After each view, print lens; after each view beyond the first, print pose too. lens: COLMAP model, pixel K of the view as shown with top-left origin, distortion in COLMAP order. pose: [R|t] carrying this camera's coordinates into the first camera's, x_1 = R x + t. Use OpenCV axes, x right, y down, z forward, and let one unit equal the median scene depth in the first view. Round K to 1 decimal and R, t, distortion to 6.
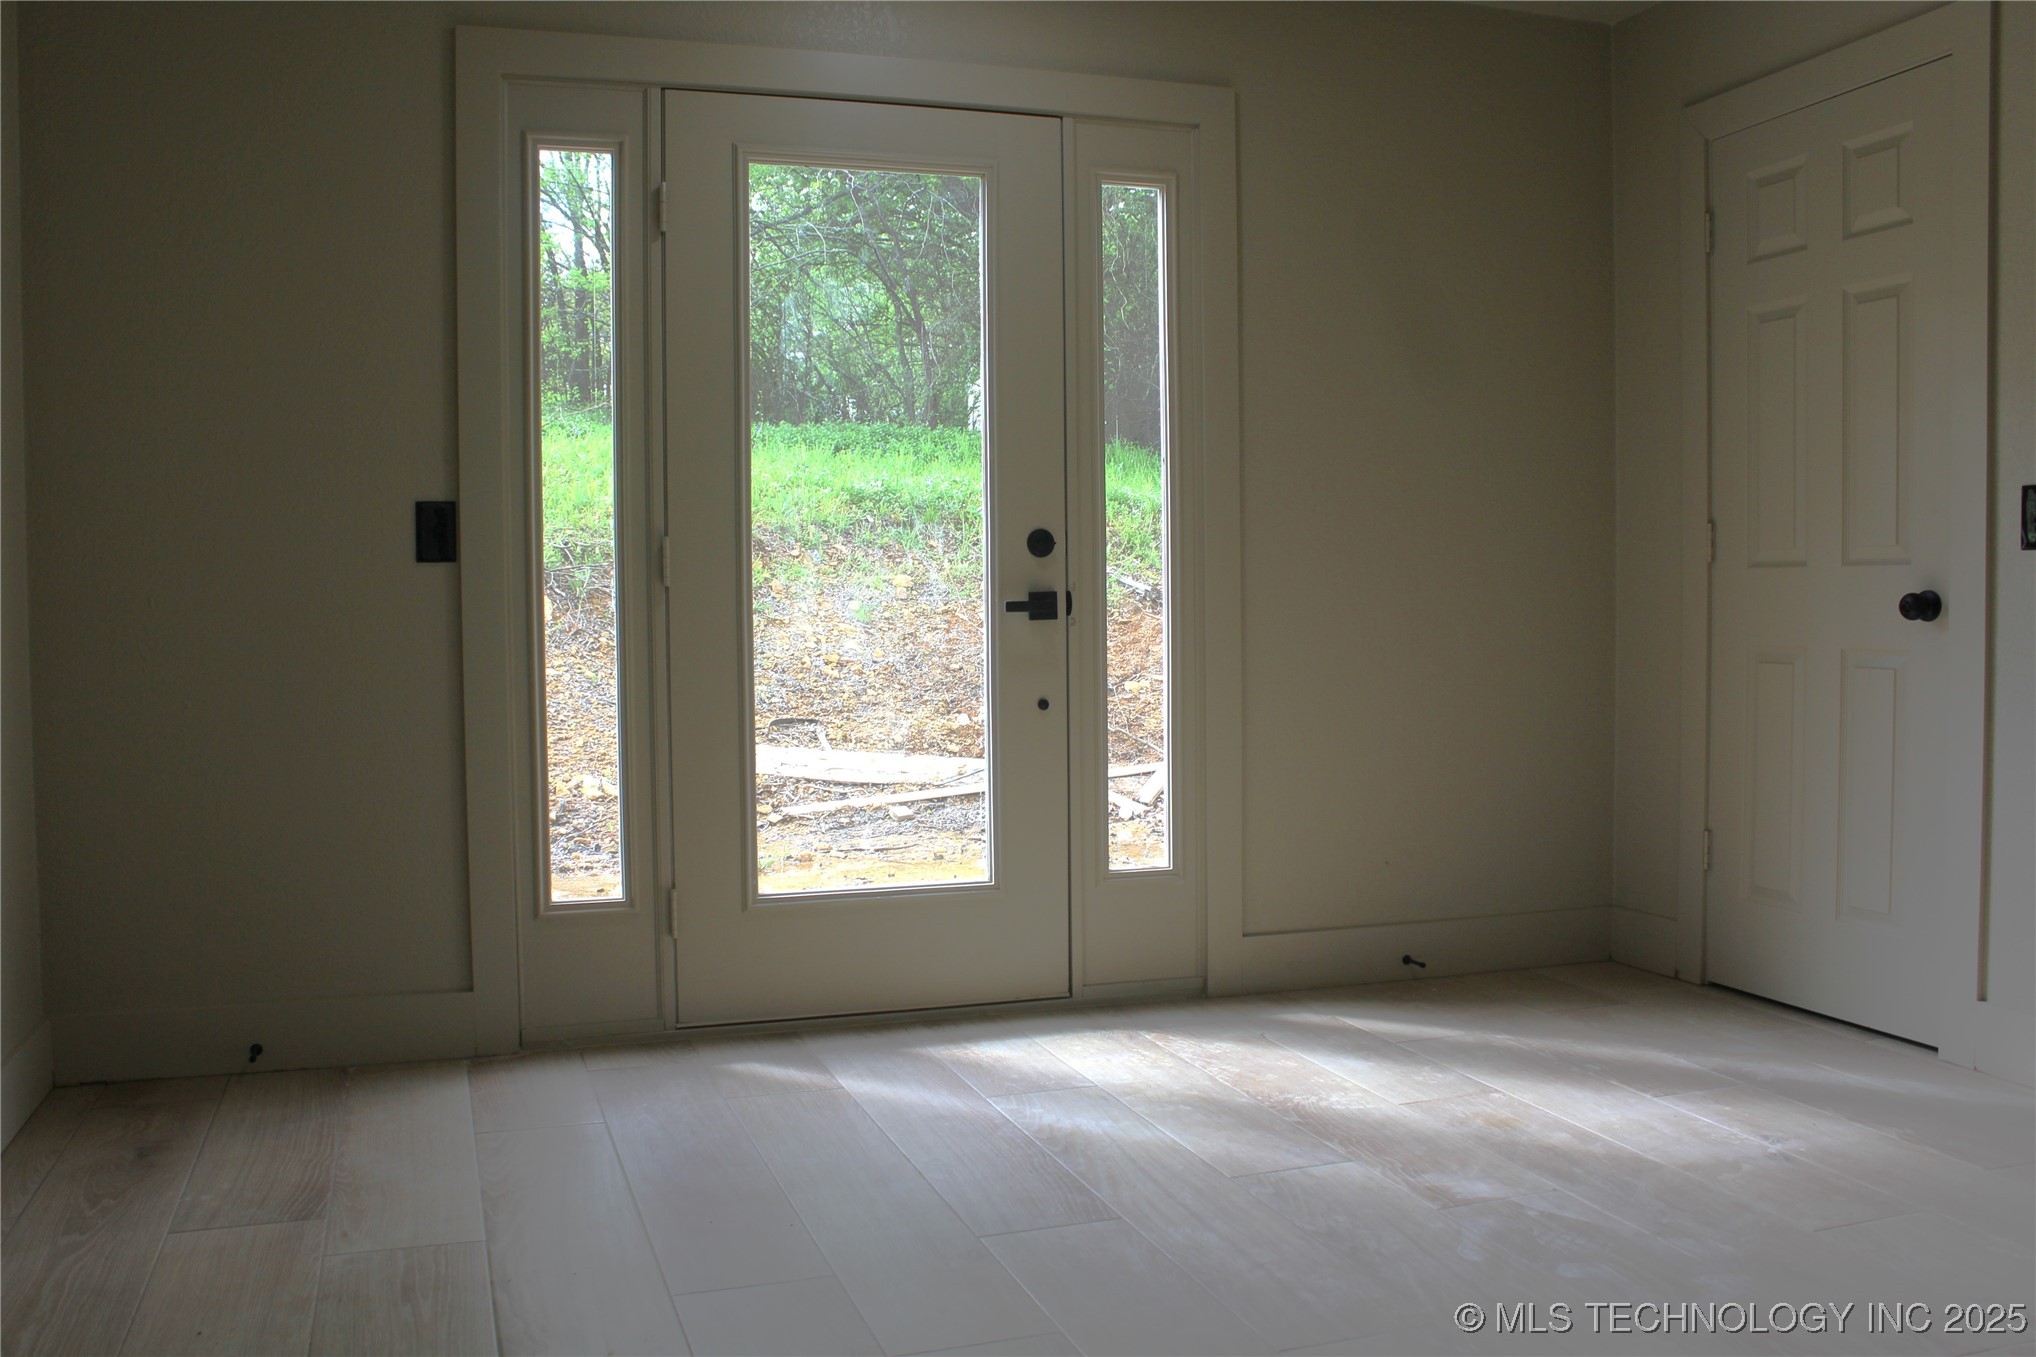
lens RADIAL K [[1697.7, 0, 1005.4], [0, 1697.7, 680.6], [0, 0, 1]] dist [-0.159581, 0.133227]
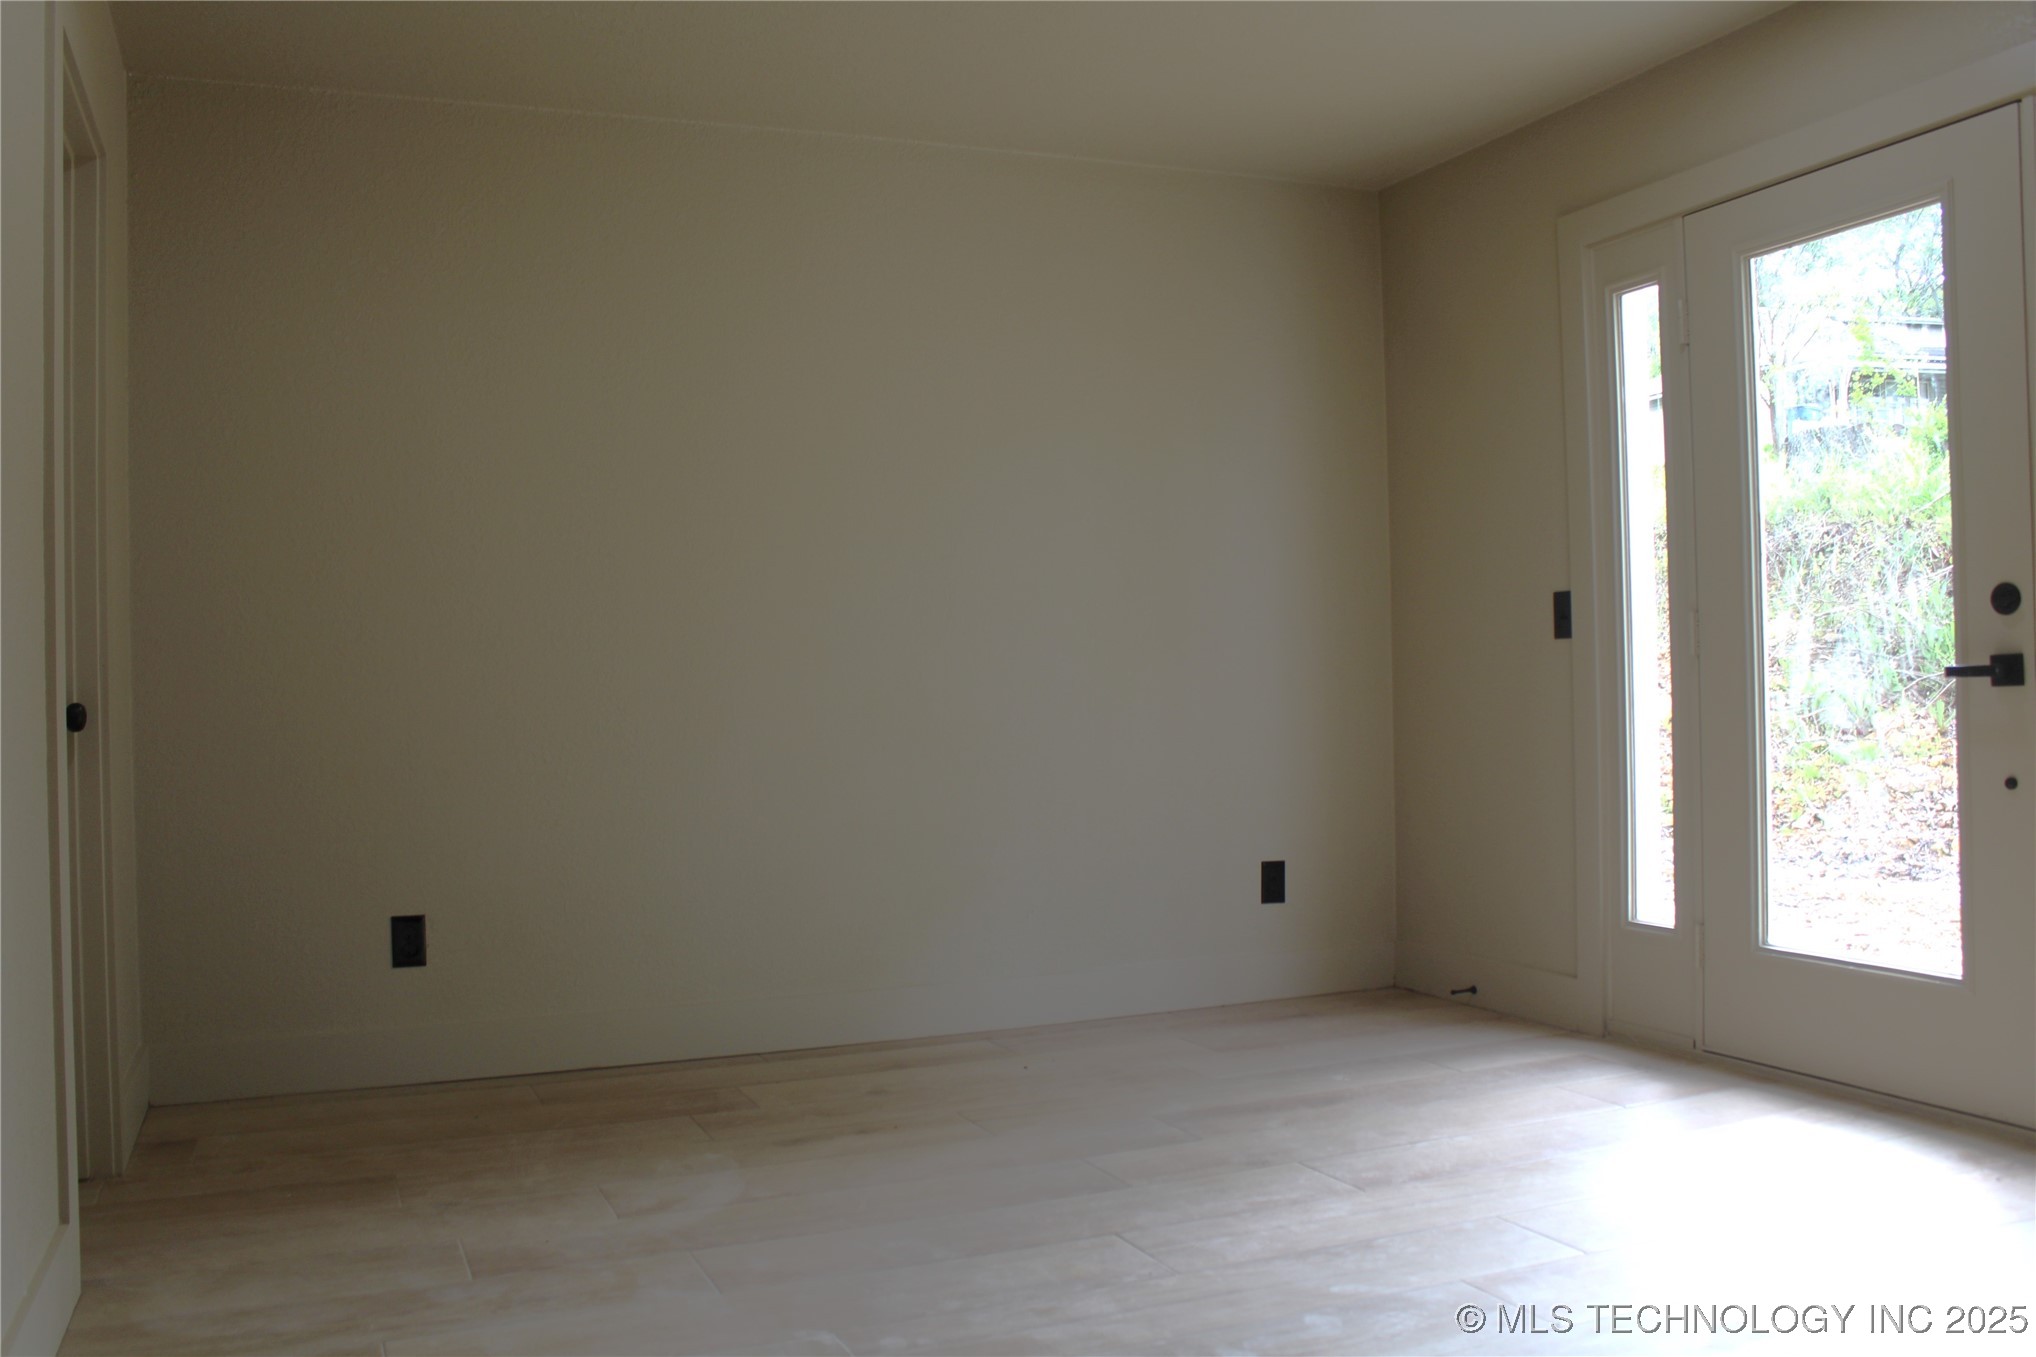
lens RADIAL K [[1697.7, 0, 1005.4], [0, 1697.7, 680.6], [0, 0, 1]] dist [-0.159581, 0.133227]
pose [[0.099841, 0.001561, -0.995002, 0.855275], [-0.033788, 0.999427, -0.001822, -0.021004], [0.994430, 0.033801, 0.099836, 0.429258]]
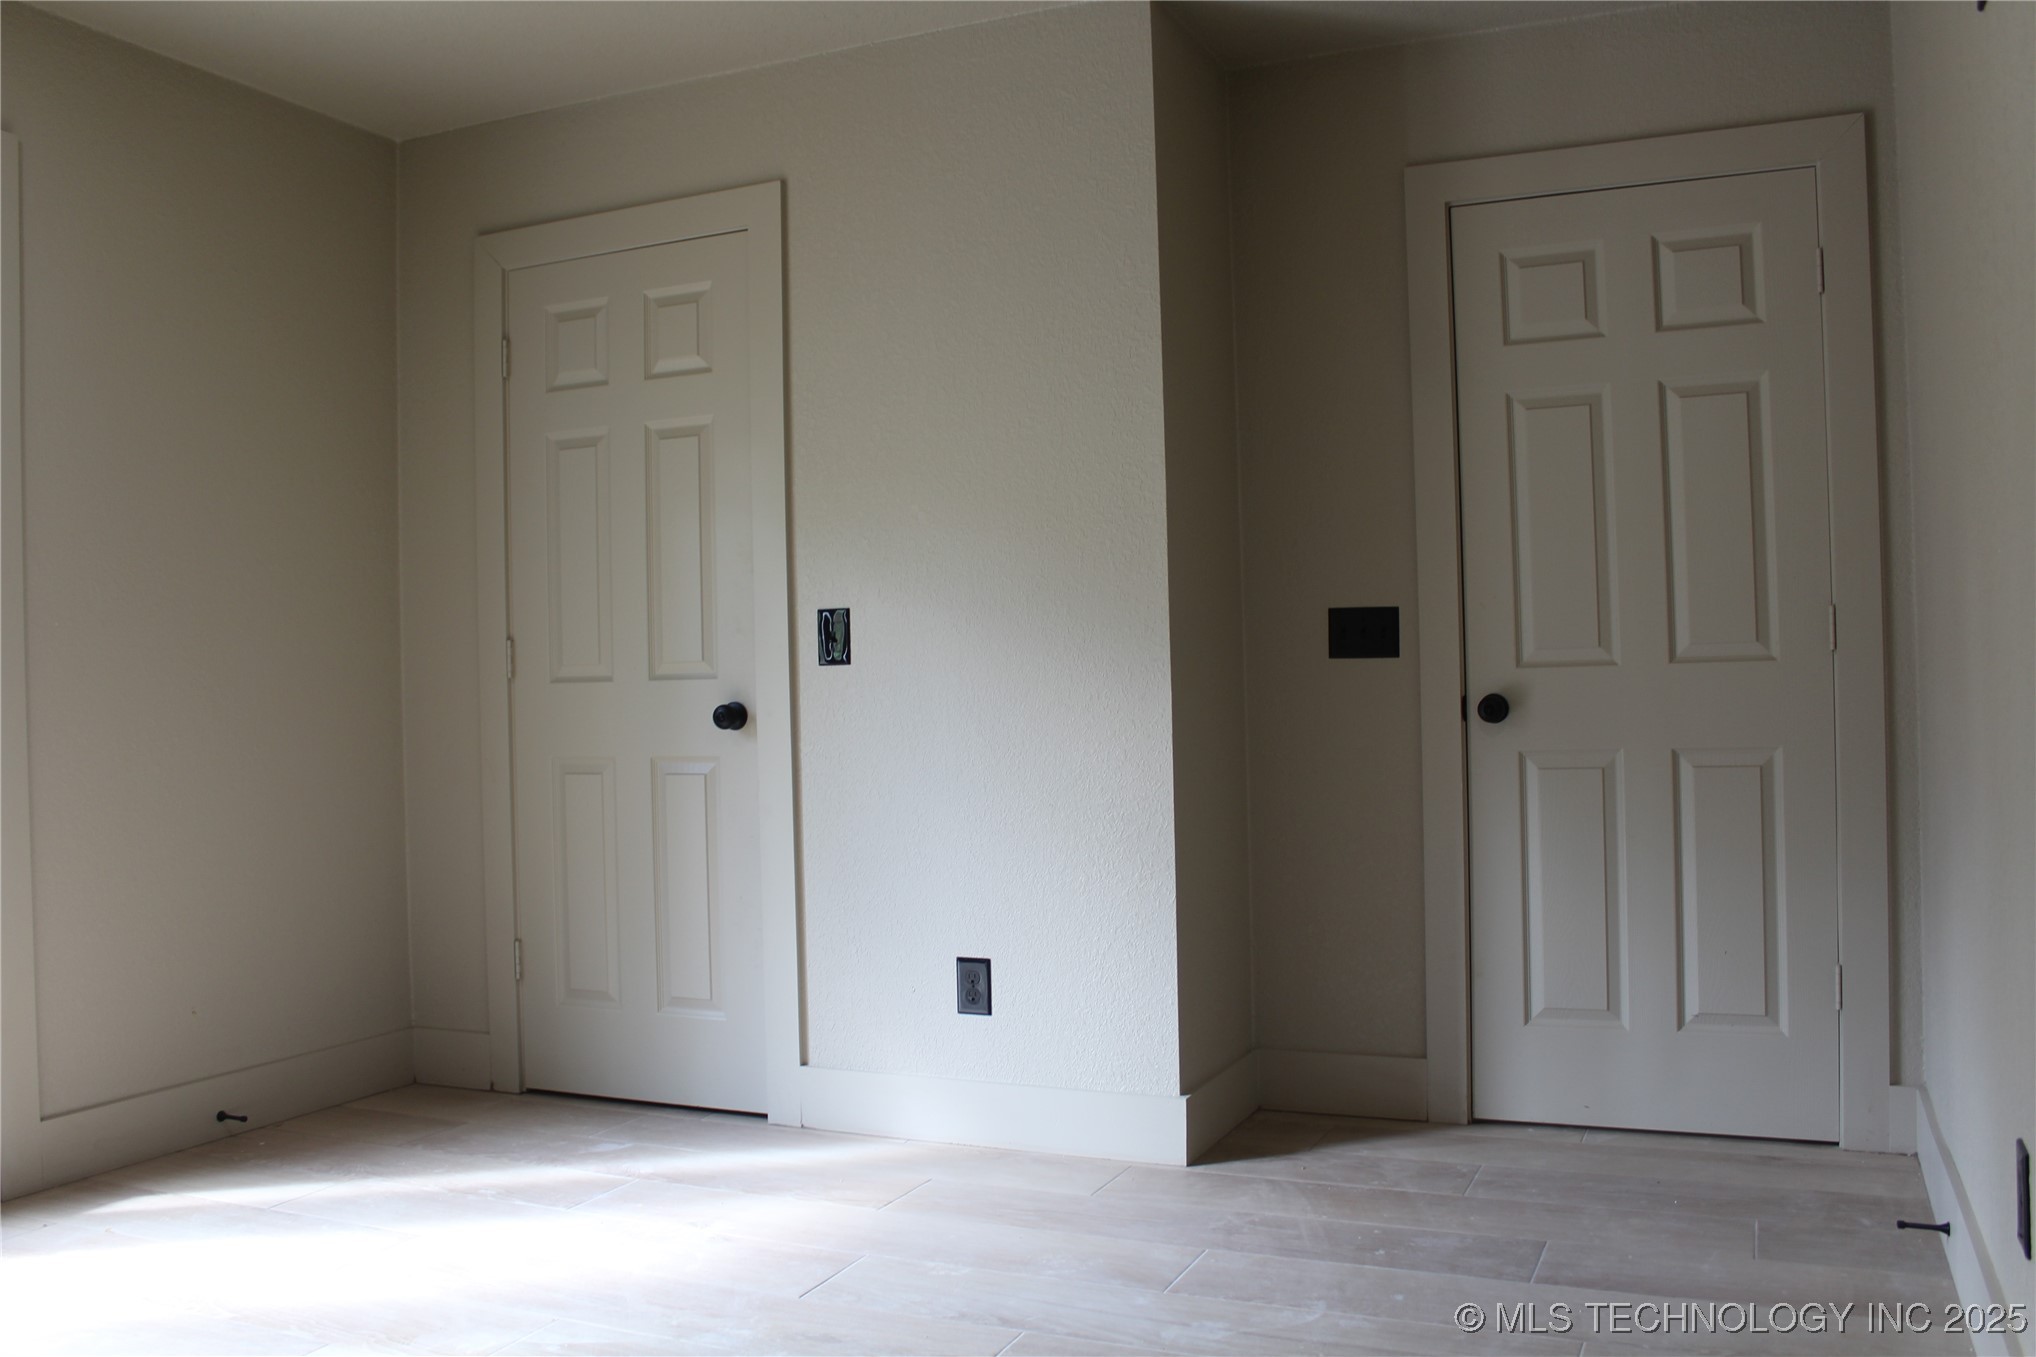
lens RADIAL K [[1697.7, 0, 1005.4], [0, 1697.7, 680.6], [0, 0, 1]] dist [-0.159581, 0.133227]
pose [[0.684028, -0.004227, 0.729444, -0.136157], [0.053108, 0.997618, -0.044021, -0.008900], [-0.727520, 0.068851, 0.682623, 0.078571]]
